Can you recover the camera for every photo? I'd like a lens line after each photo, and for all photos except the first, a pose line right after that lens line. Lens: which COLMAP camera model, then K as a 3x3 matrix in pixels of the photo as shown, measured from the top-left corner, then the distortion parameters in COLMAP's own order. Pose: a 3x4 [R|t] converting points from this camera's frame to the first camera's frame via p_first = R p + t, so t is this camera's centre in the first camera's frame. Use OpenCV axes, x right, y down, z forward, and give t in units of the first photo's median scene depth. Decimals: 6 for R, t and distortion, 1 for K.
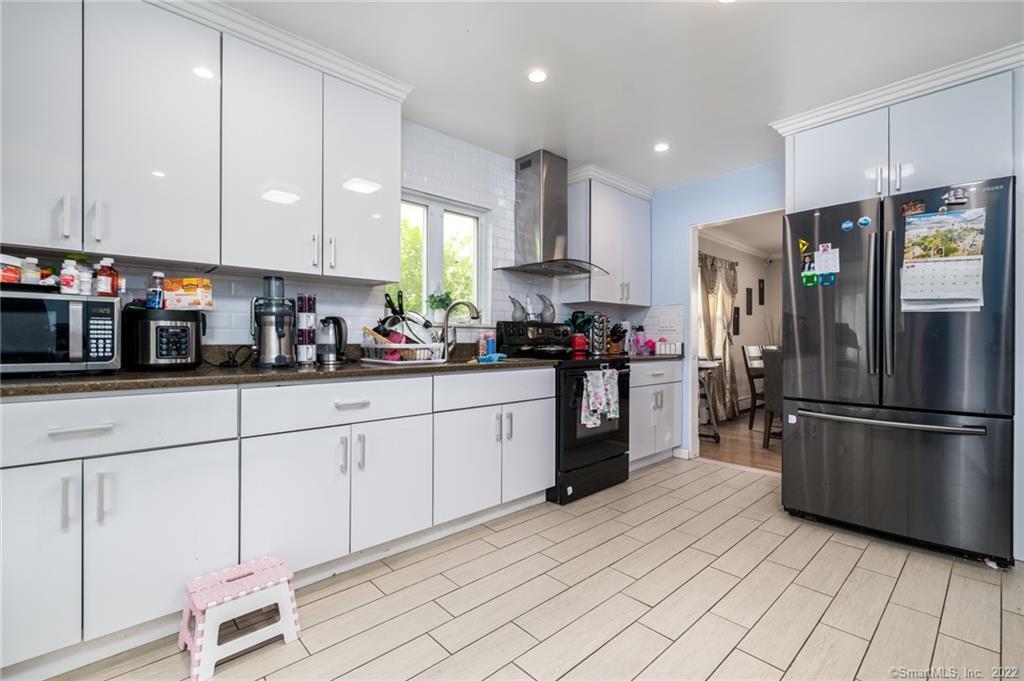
lens RADIAL K [[447.1, 0, 509.6], [0, 447.1, 342.2], [0, 0, 1]] dist [-0.002691, -0.000874]
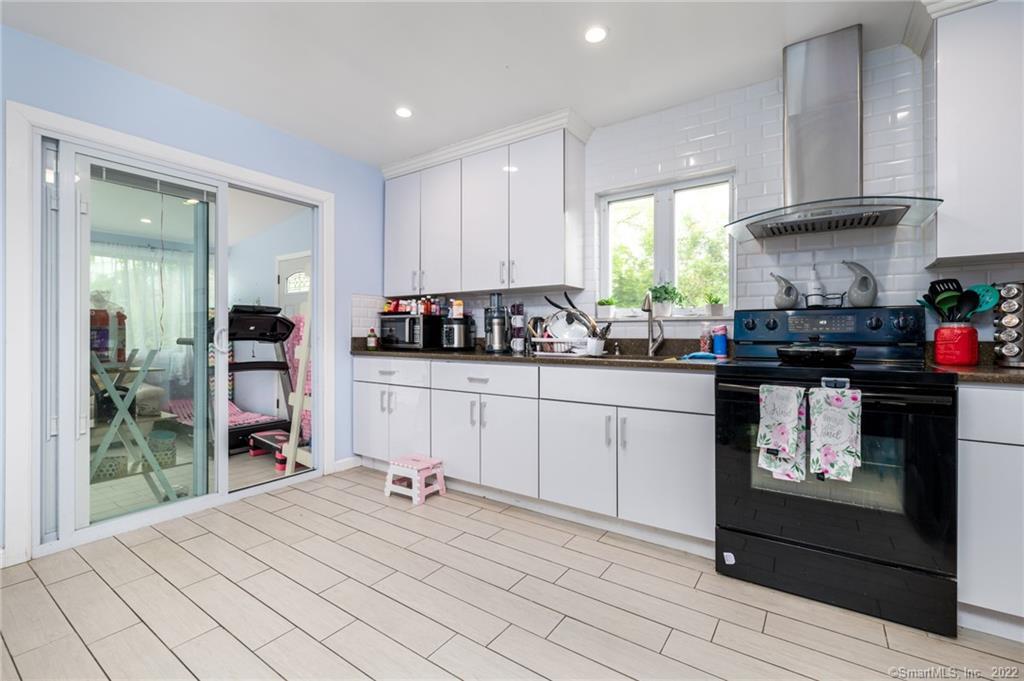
lens RADIAL K [[447.1, 0, 509.3], [0, 447.1, 334.2], [0, 0, 1]] dist [-0.002691, -0.000874]
pose [[0.218360, -0.002315, -0.975865, 0.886222], [-0.006593, 0.999971, -0.003847, -0.000989], [0.975846, 0.007274, 0.218339, 0.648518]]
